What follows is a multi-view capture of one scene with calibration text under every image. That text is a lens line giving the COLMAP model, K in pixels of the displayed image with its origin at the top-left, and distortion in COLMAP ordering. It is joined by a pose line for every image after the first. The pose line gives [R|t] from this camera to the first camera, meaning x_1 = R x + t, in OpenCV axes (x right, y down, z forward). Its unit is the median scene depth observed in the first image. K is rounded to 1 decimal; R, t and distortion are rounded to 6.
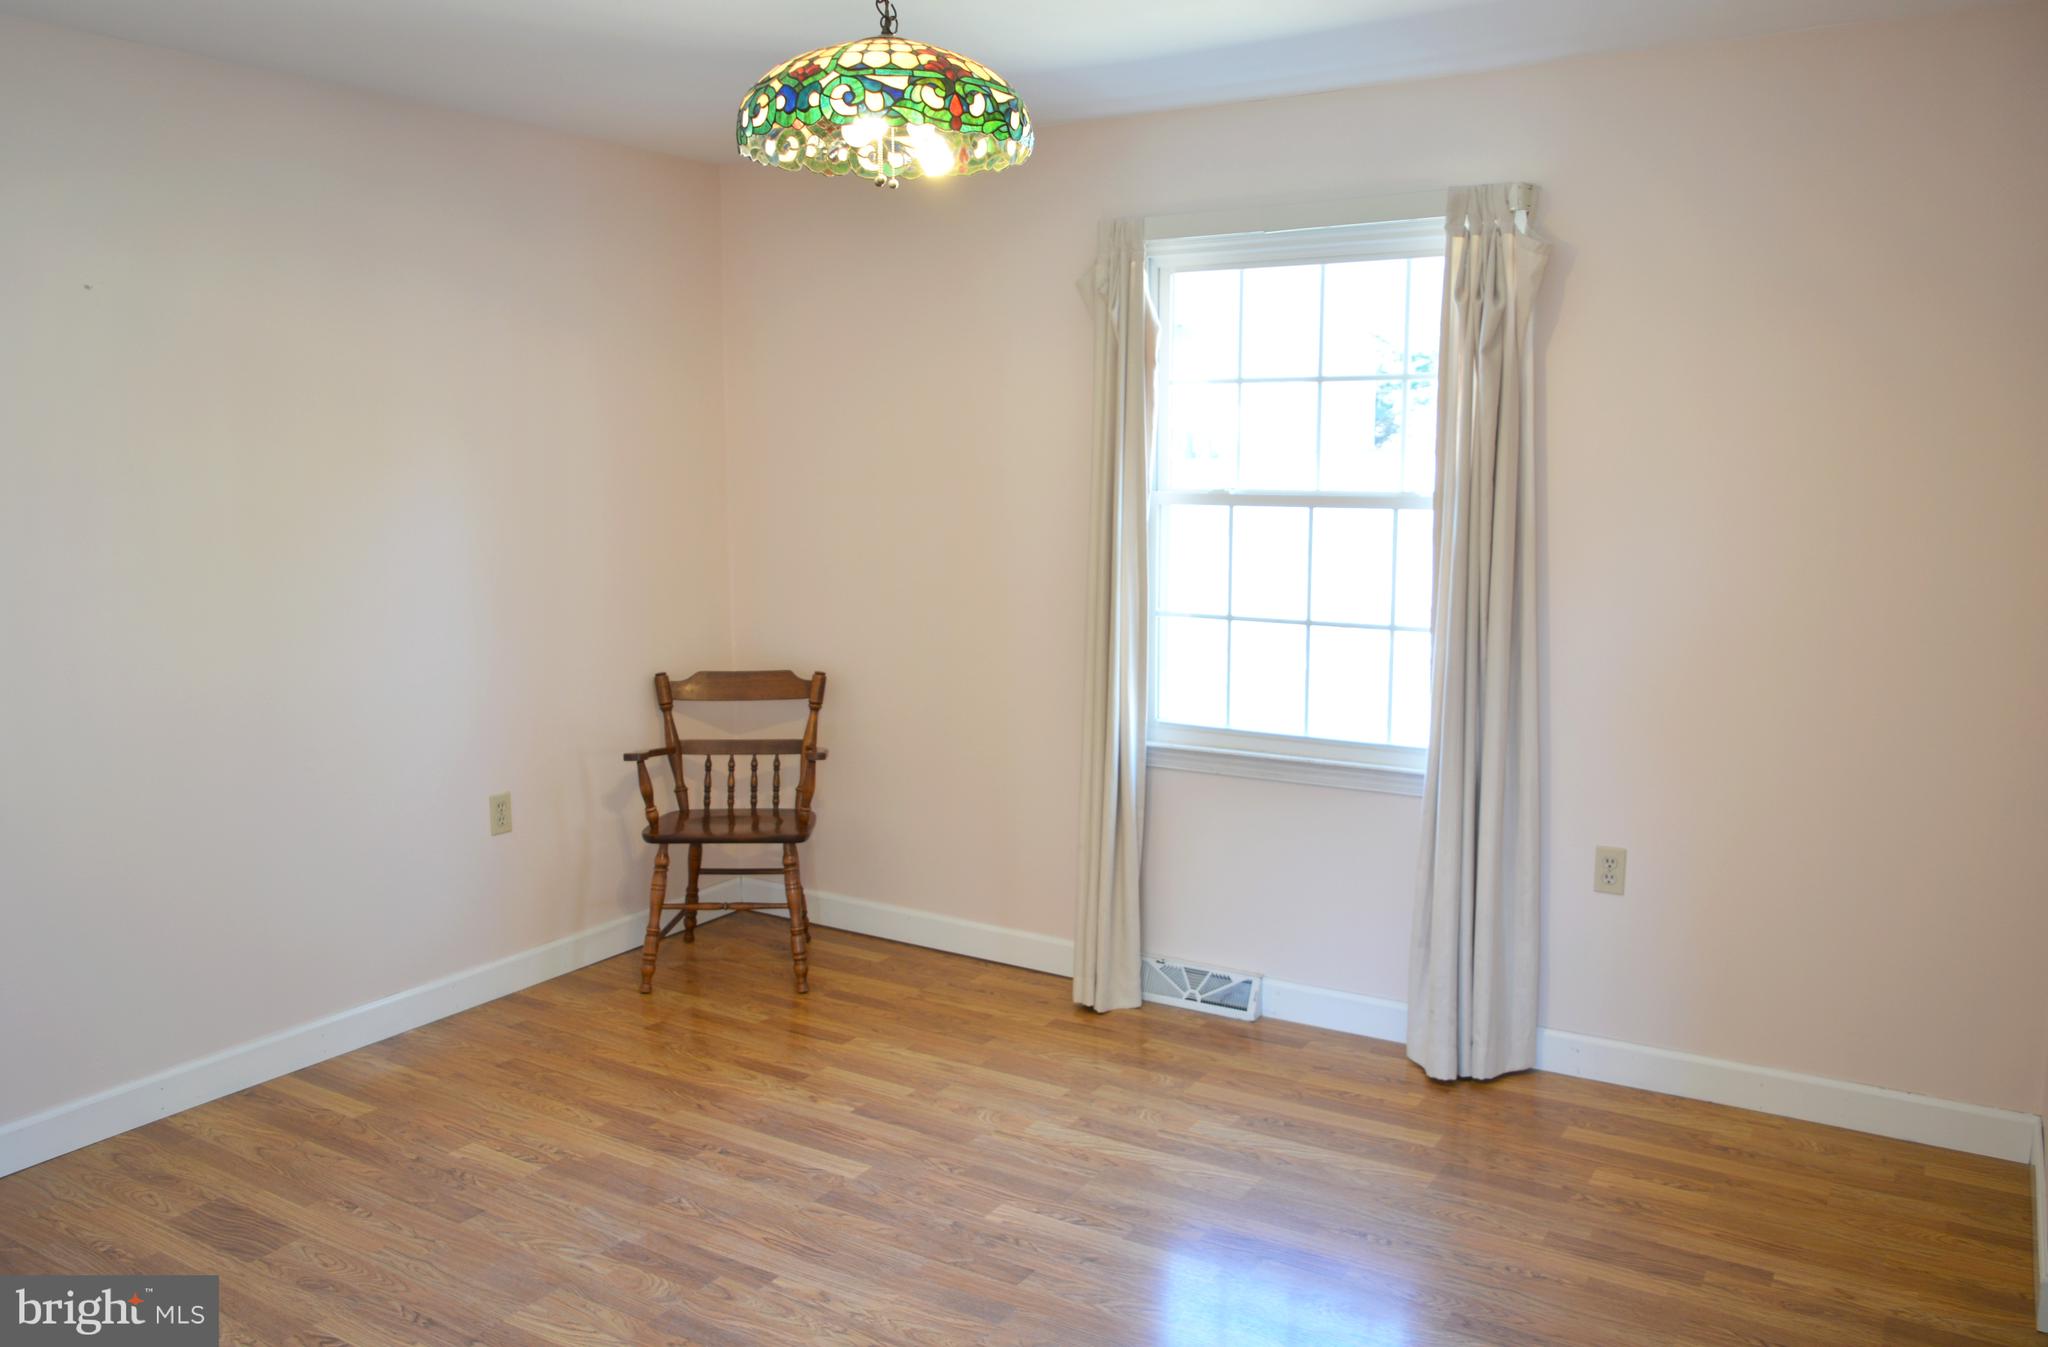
lens RADIAL K [[1598.8, 0, 1023.8], [0, 1598.8, 638.4], [0, 0, 1]] dist [0.006128, 0.003396]
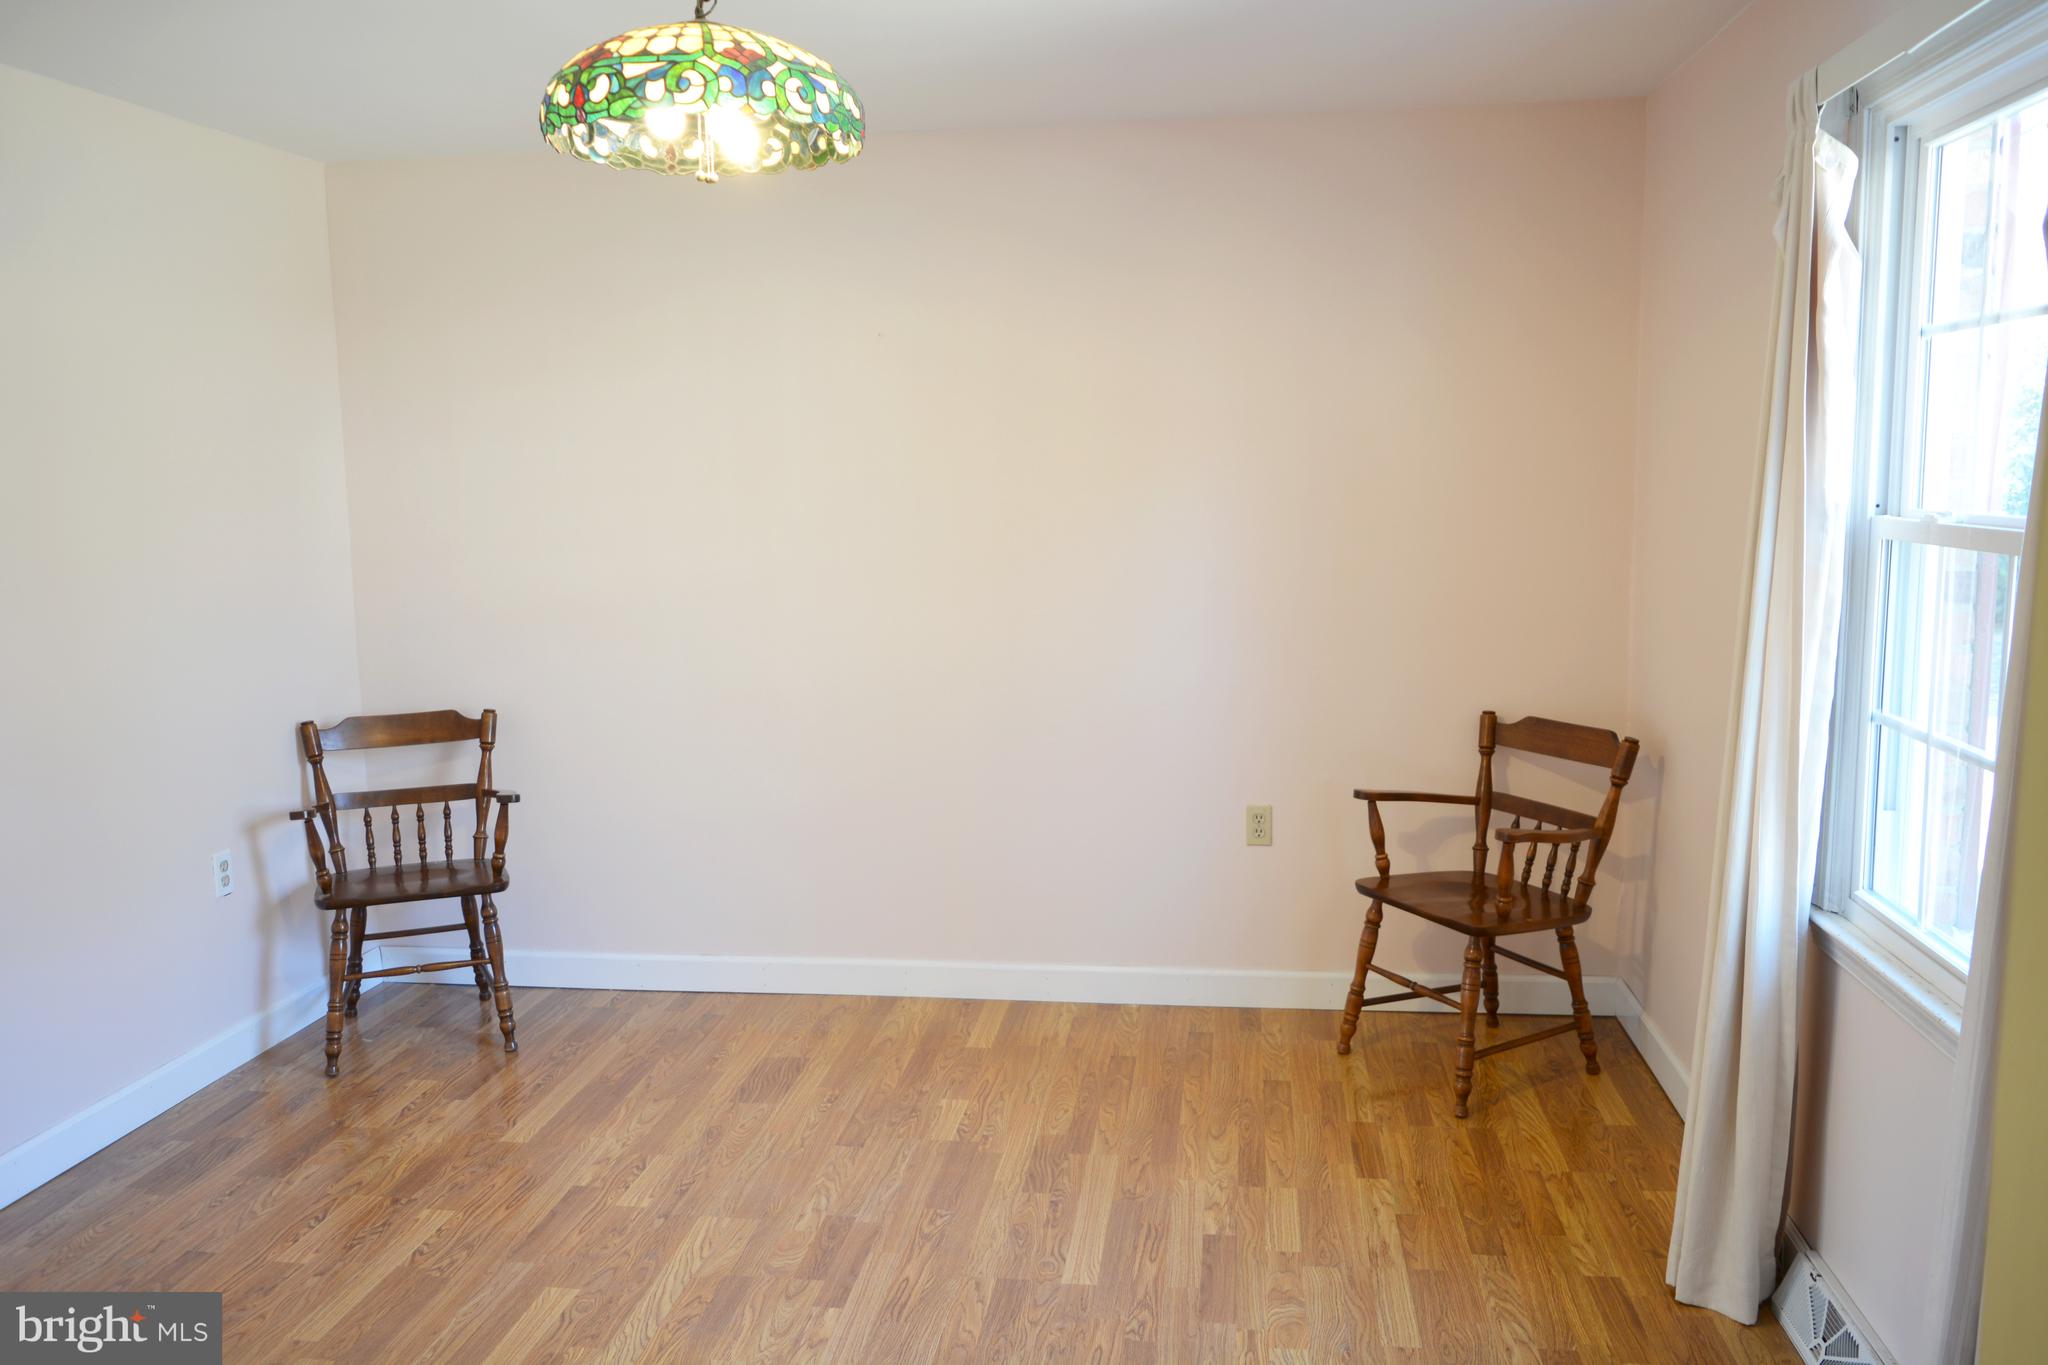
lens RADIAL K [[1588.3, 0, 1024.0], [0, 1588.3, 682.5], [0, 0, 1]] dist [-0.002939, 0.000254]
pose [[0.406663, 0.121862, -0.905414, 0.617584], [-0.089477, 0.991612, 0.093275, -0.071059], [0.909186, 0.043082, 0.414156, 0.577530]]
